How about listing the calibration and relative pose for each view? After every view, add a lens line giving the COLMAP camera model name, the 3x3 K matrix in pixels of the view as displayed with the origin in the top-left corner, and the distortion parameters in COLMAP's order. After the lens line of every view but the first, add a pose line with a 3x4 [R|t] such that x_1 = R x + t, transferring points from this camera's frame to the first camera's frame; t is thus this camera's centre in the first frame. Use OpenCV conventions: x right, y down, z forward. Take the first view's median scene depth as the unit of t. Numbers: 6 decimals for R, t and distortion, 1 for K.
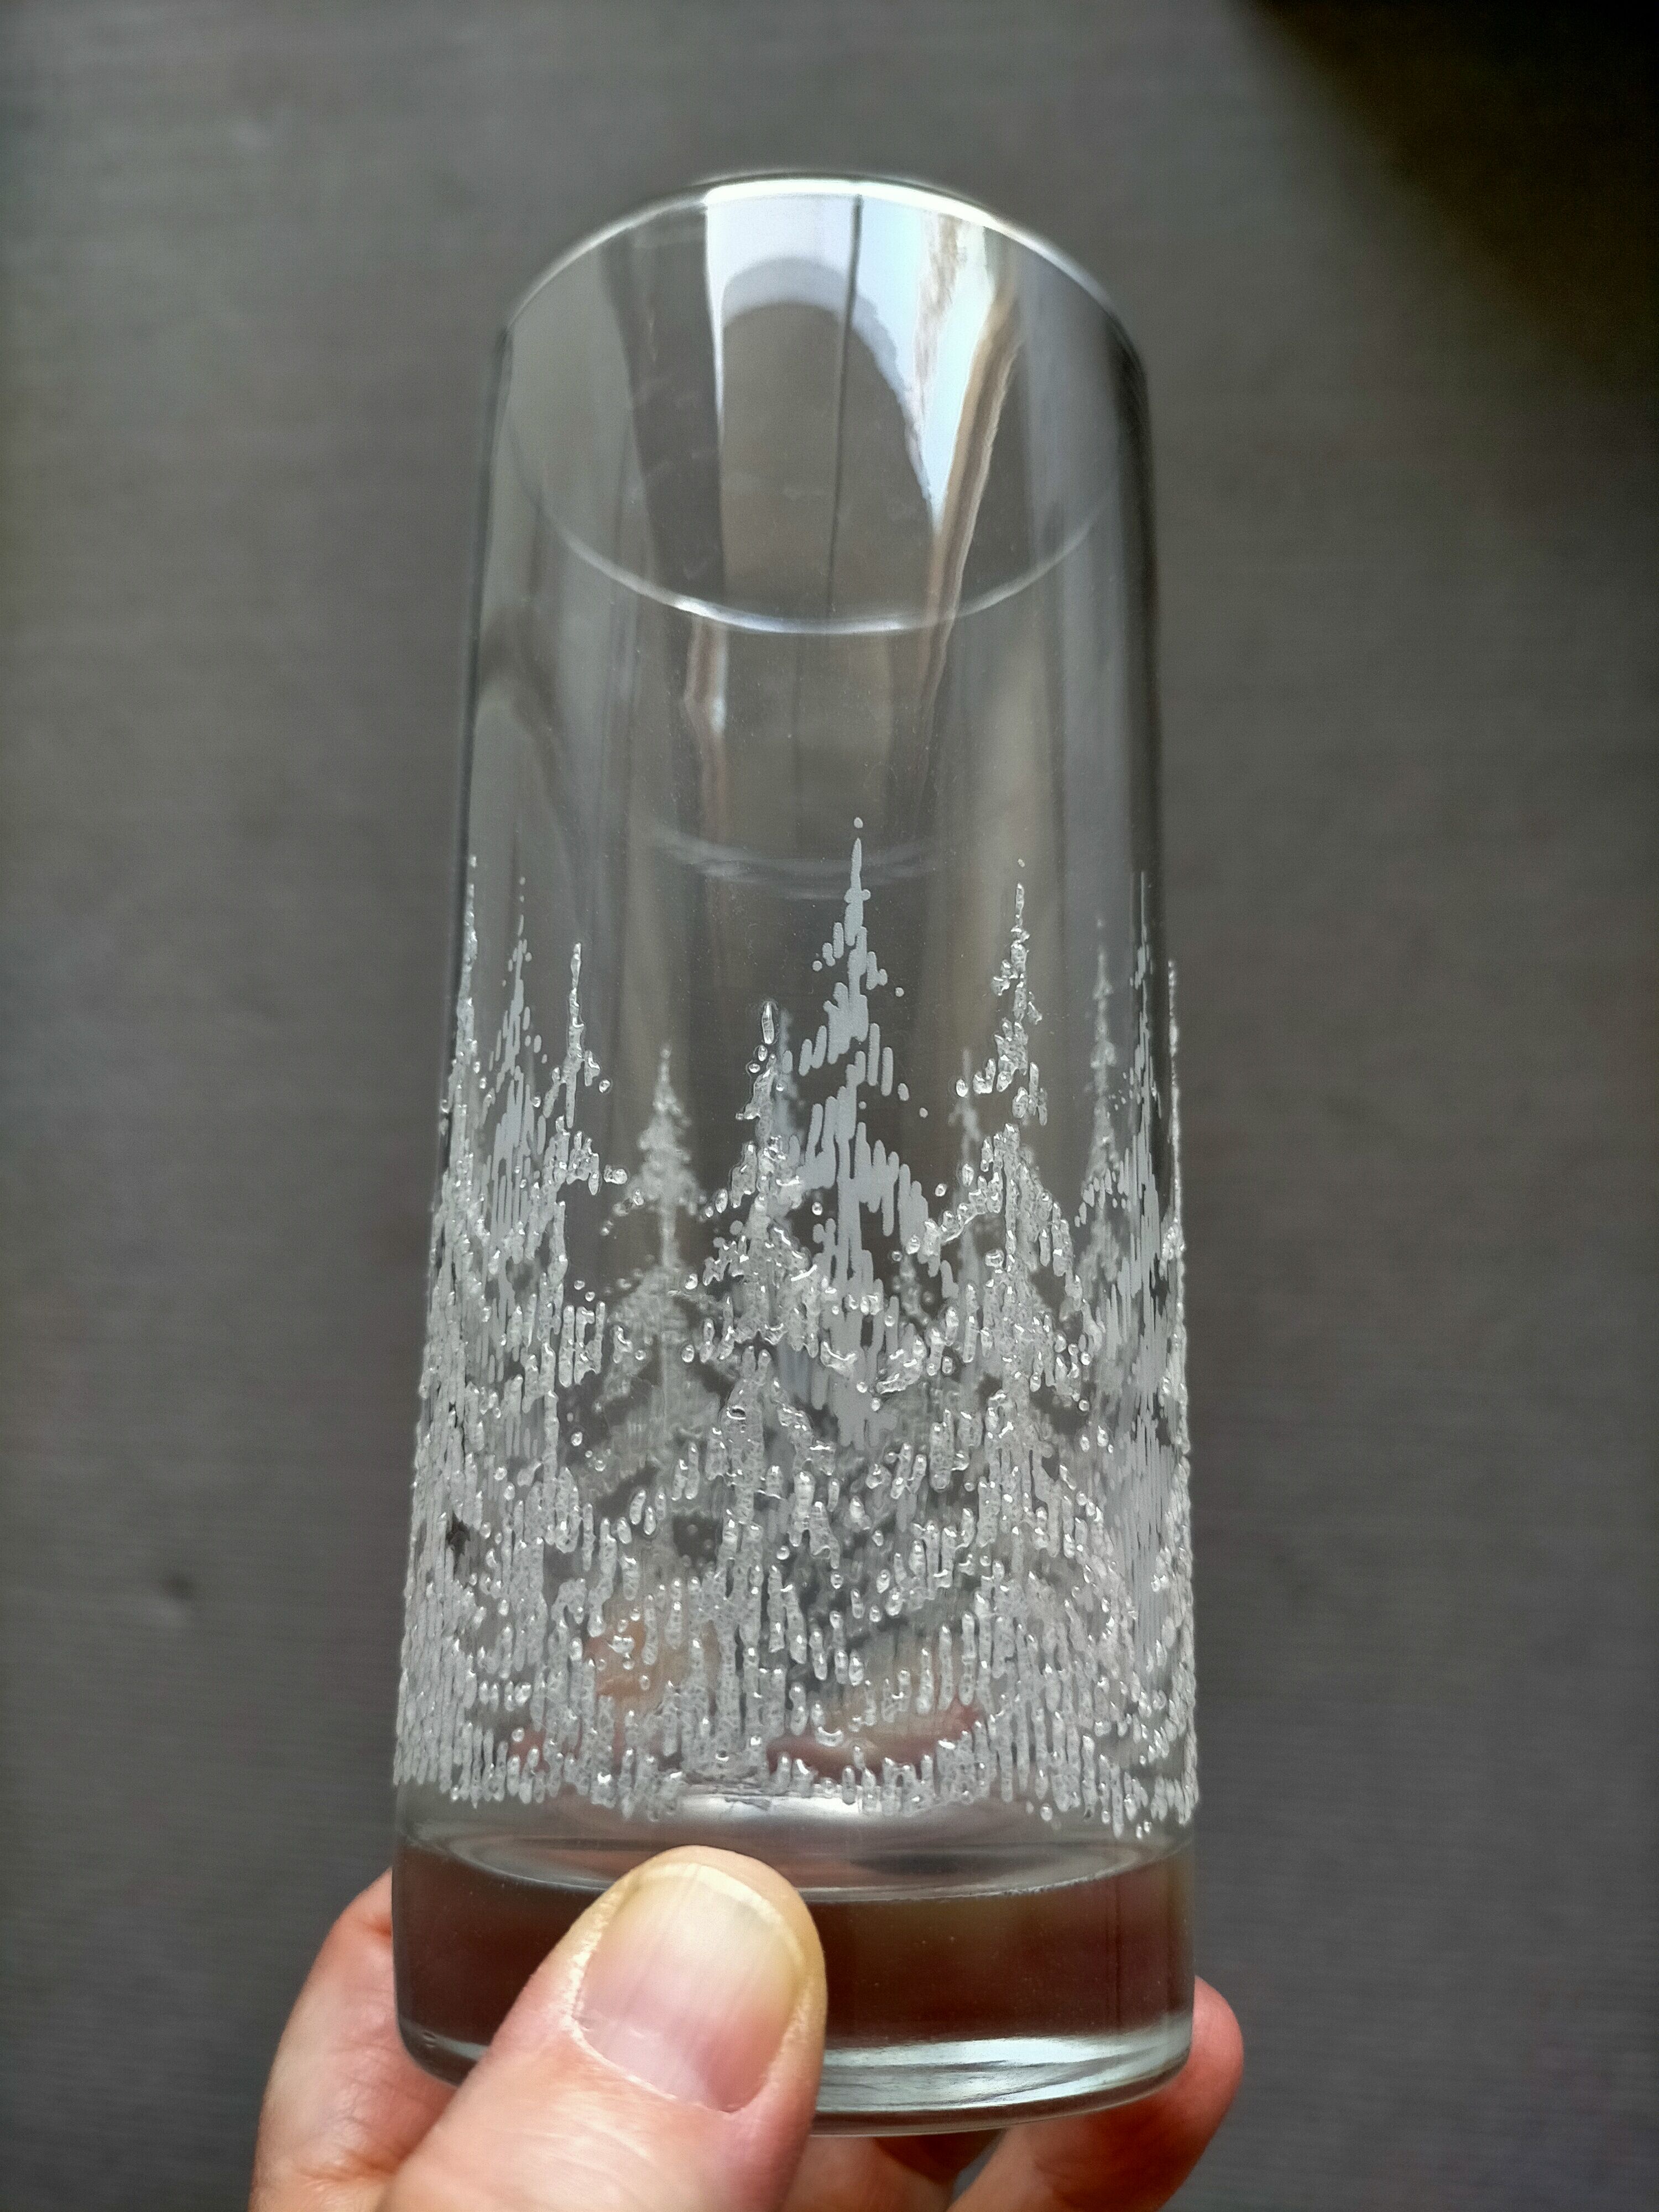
lens RADIAL K [[1792.2, 0, 829.5], [0, 1792.2, 1106.0], [0, 0, 1]] dist [0.067770, -0.316839]
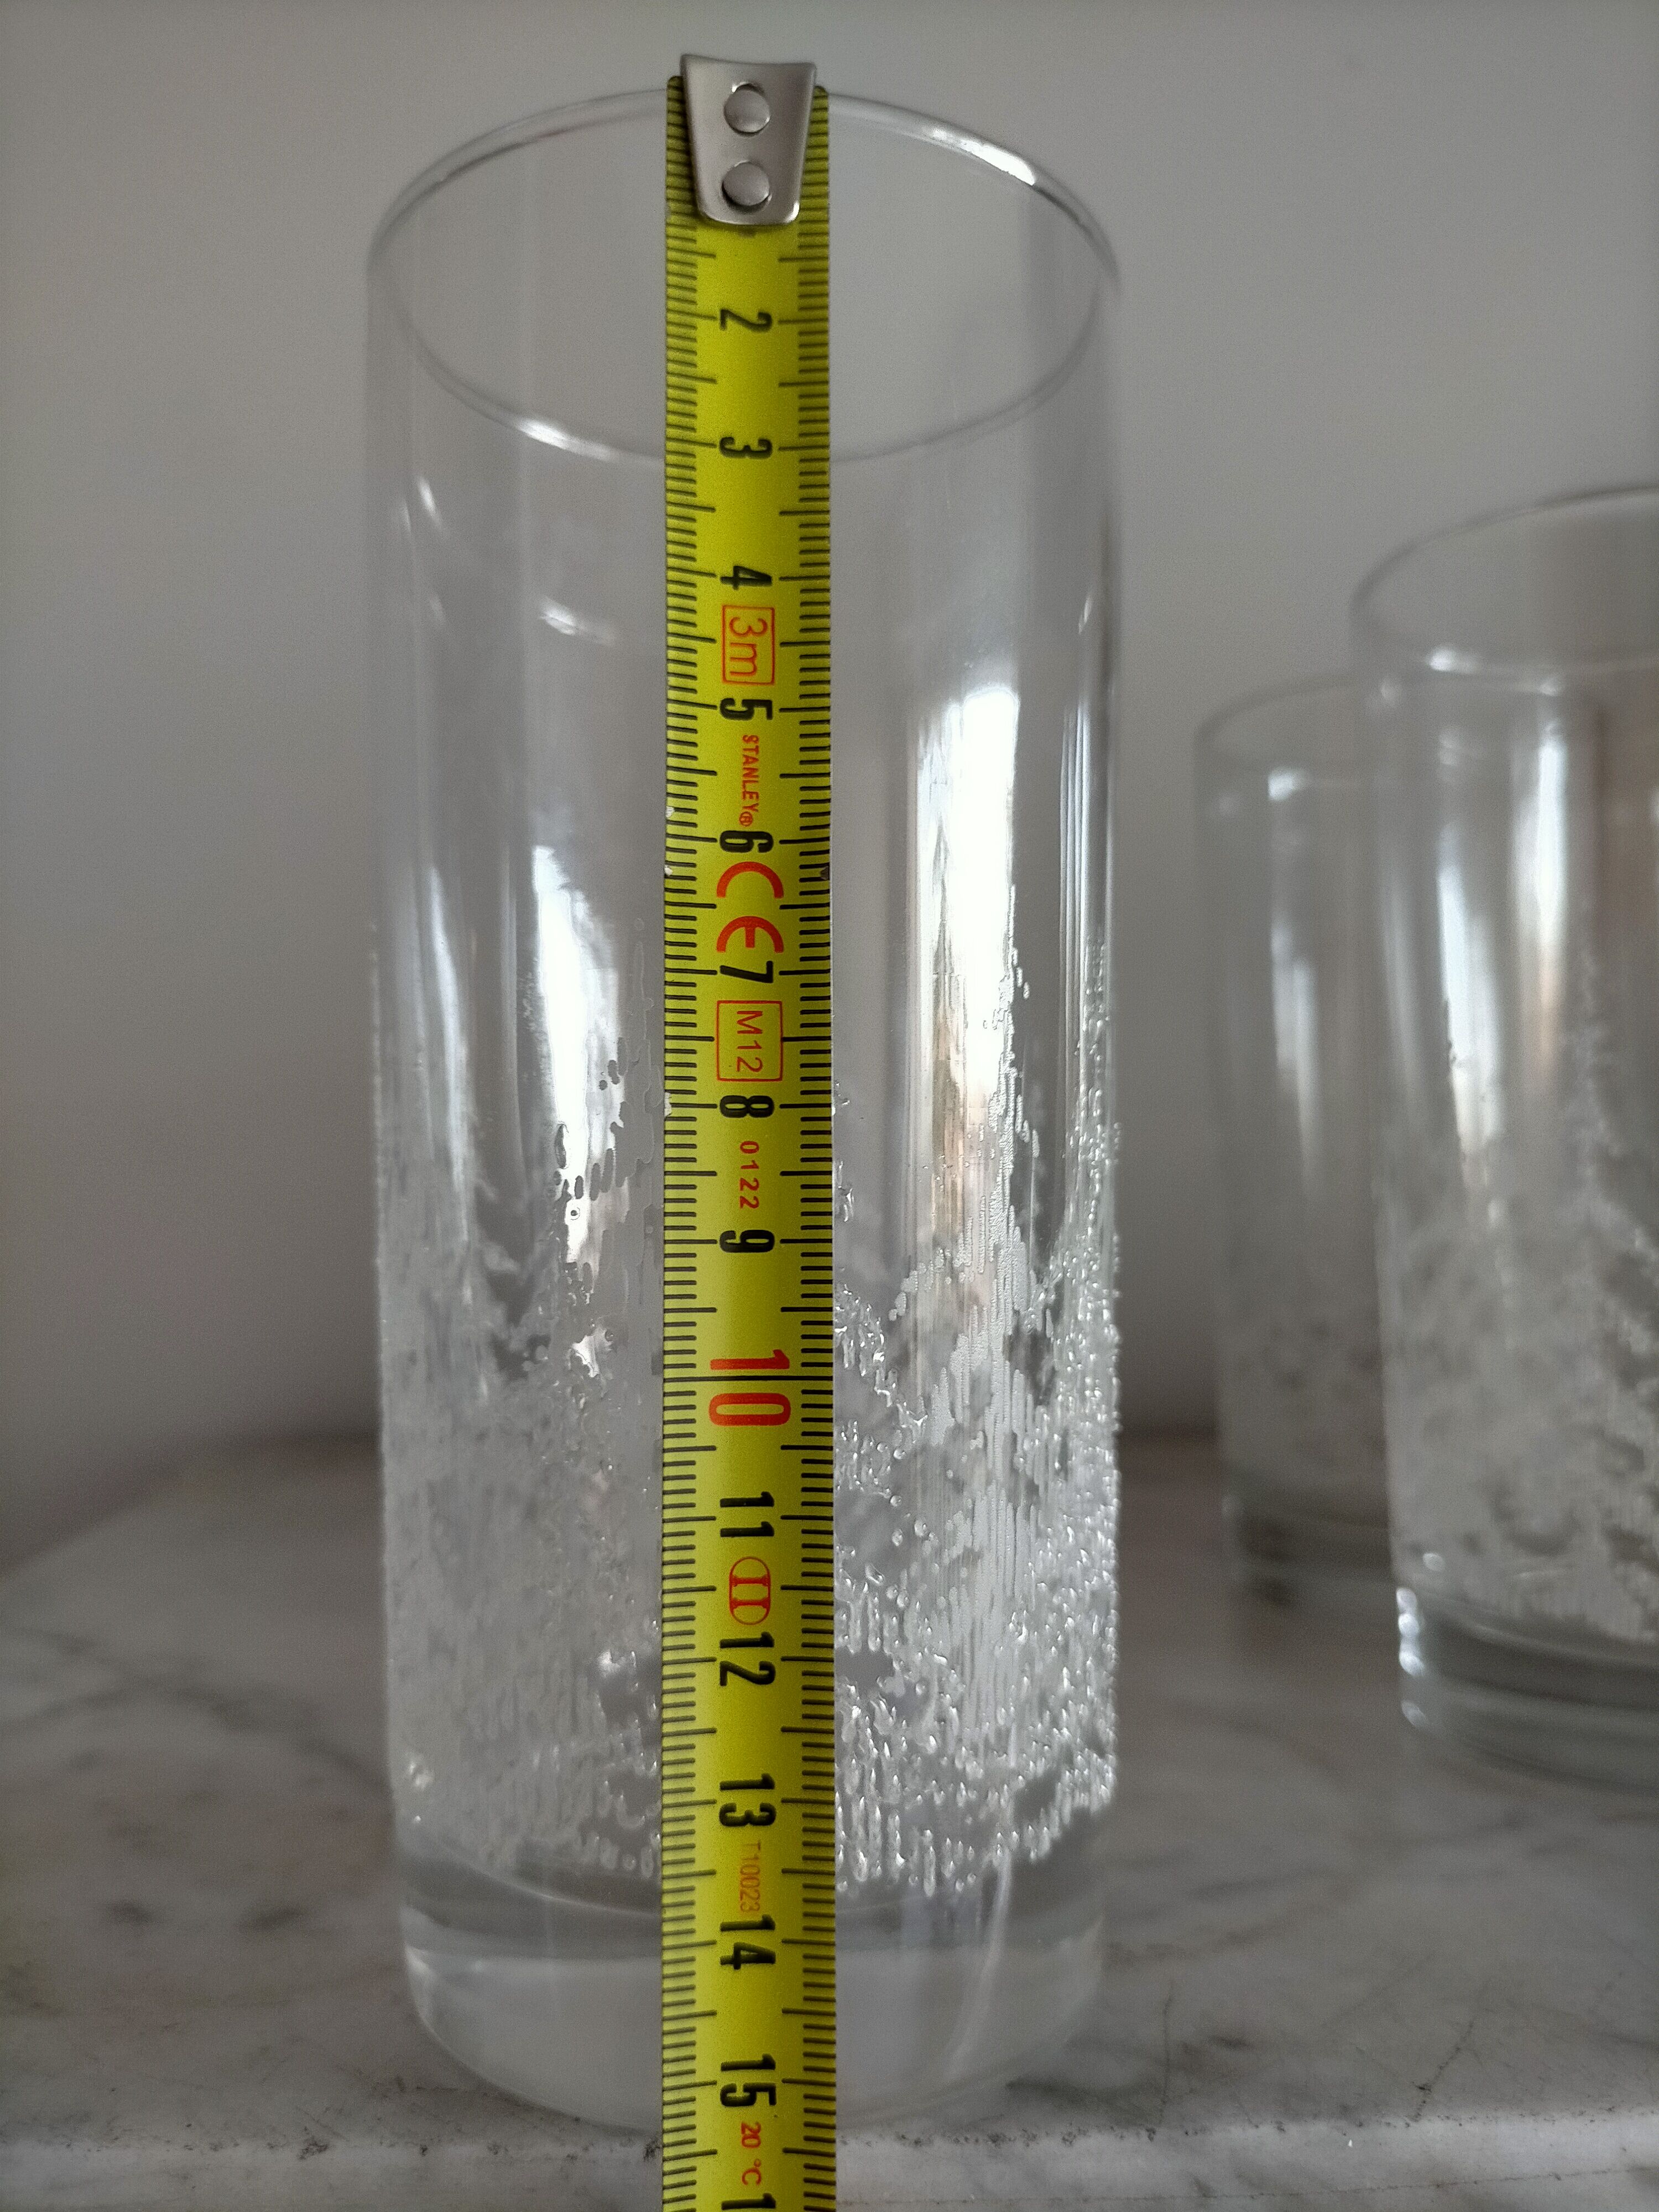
lens RADIAL K [[1792.2, 0, 829.5], [0, 1792.2, 1106.0], [0, 0, 1]] dist [0.067770, -0.316839]
pose [[0.944461, -0.033845, -0.326877, 0.464360], [0.122257, 0.959473, 0.253900, -0.322978], [0.305036, -0.279762, 0.910322, 0.133226]]
